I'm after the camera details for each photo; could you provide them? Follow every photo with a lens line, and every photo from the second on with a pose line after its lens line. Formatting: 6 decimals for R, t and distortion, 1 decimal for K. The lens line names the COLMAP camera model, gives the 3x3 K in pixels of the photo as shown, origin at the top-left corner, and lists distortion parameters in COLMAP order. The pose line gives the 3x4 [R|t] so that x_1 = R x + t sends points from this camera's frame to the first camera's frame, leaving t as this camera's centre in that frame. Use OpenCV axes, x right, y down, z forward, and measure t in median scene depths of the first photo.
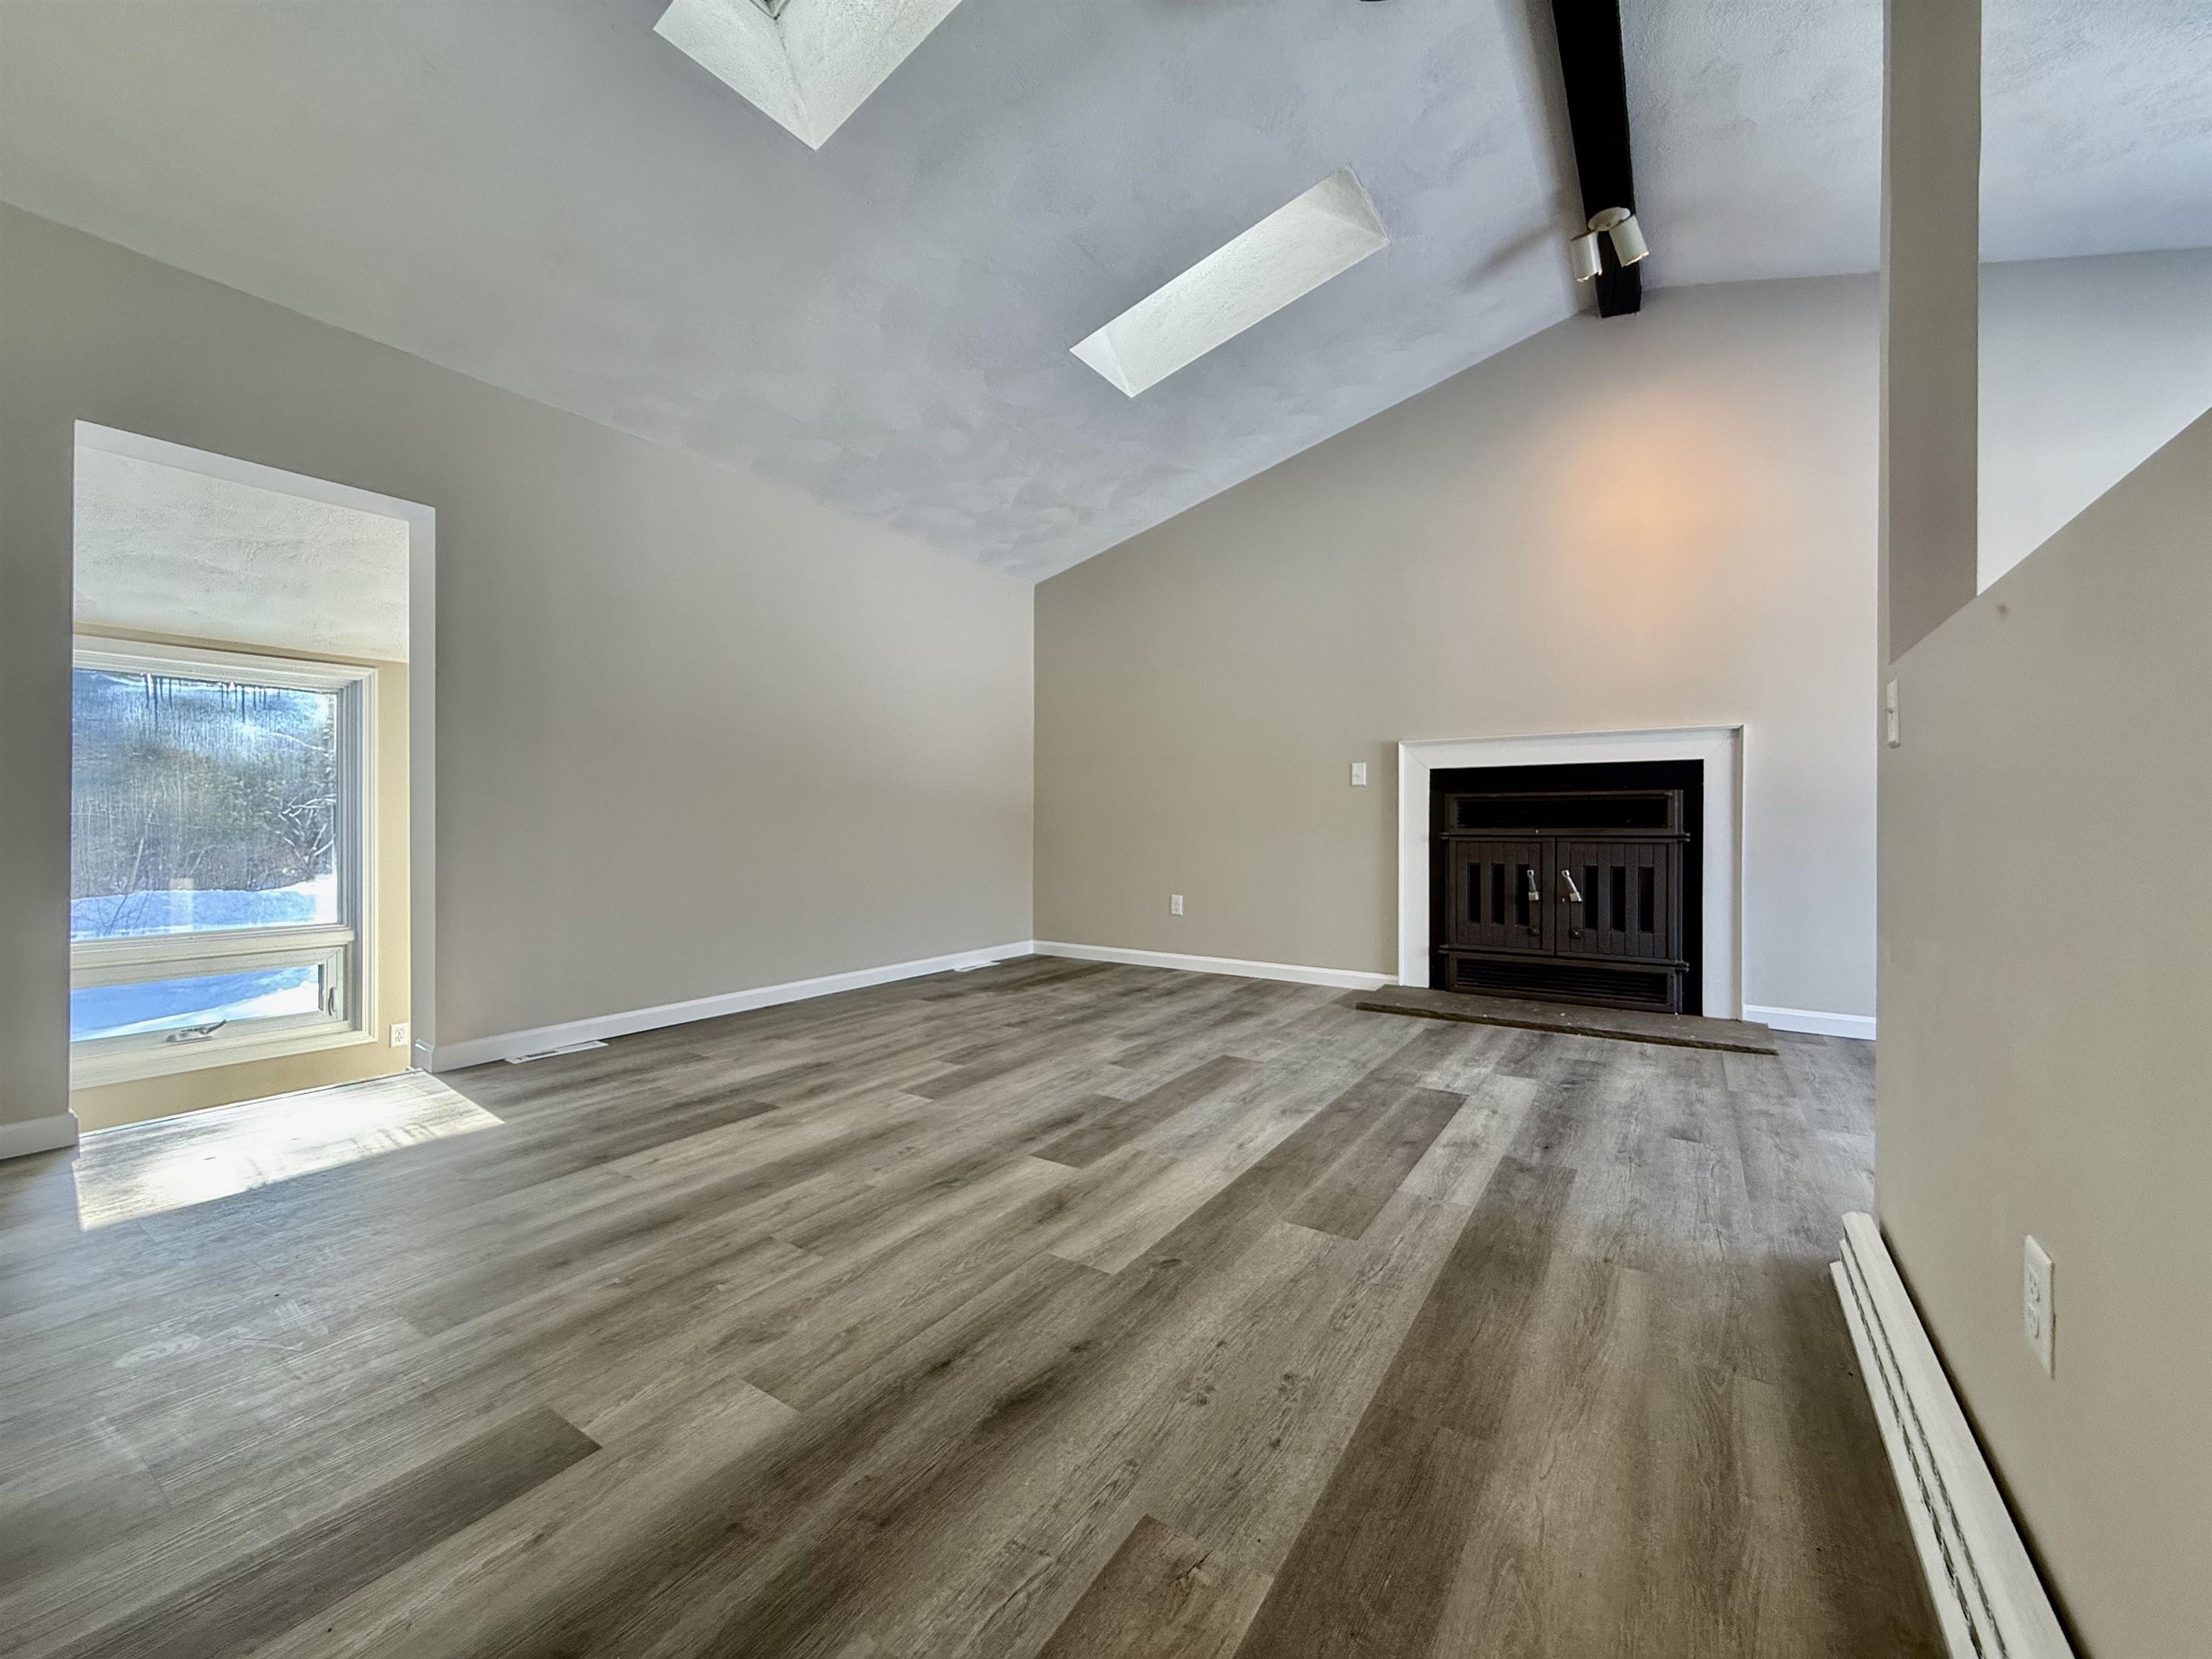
lens RADIAL K [[884.3, 0, 1102.5], [0, 884.3, 825.5], [0, 0, 1]] dist [0.000550, 0.000070]
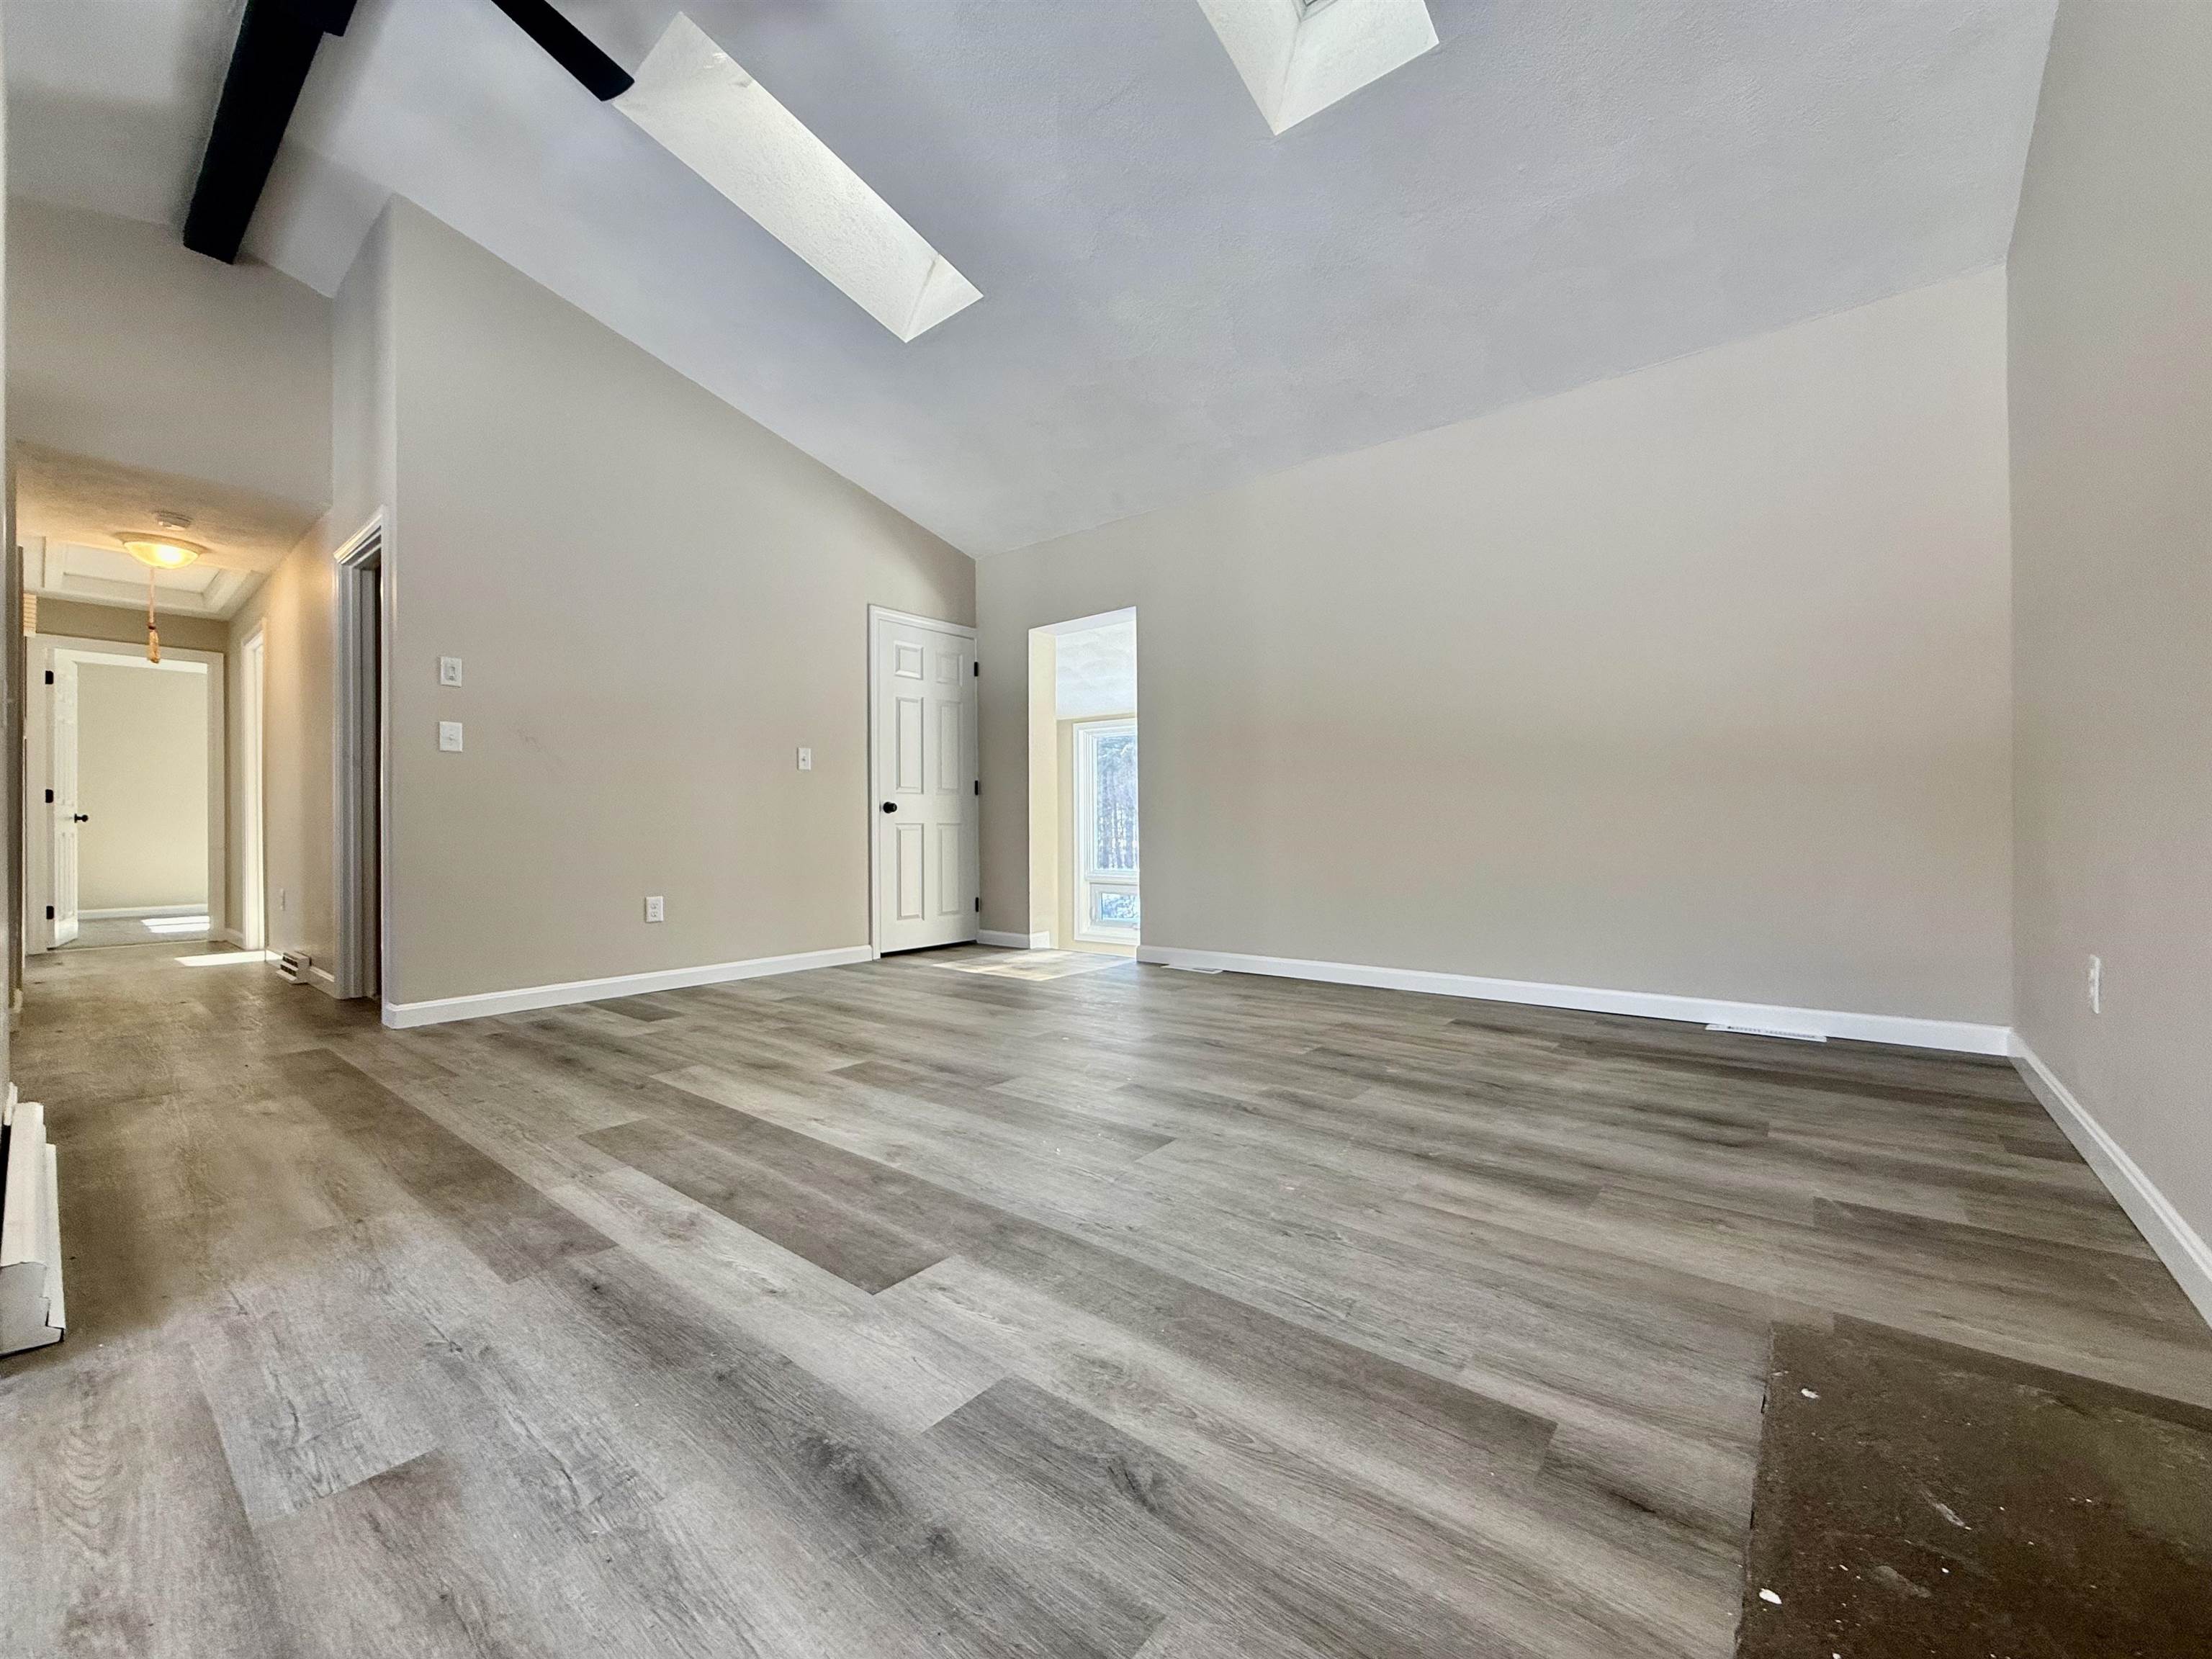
lens RADIAL K [[877.9, 0, 1100.5], [0, 877.9, 826.9], [0, 0, 1]] dist [-0.001596, 0.000110]
pose [[-0.101414, -0.003552, -0.994838, 0.893063], [0.004629, 0.999981, -0.004042, 0.047290], [0.994834, -0.005015, -0.101395, 1.181786]]
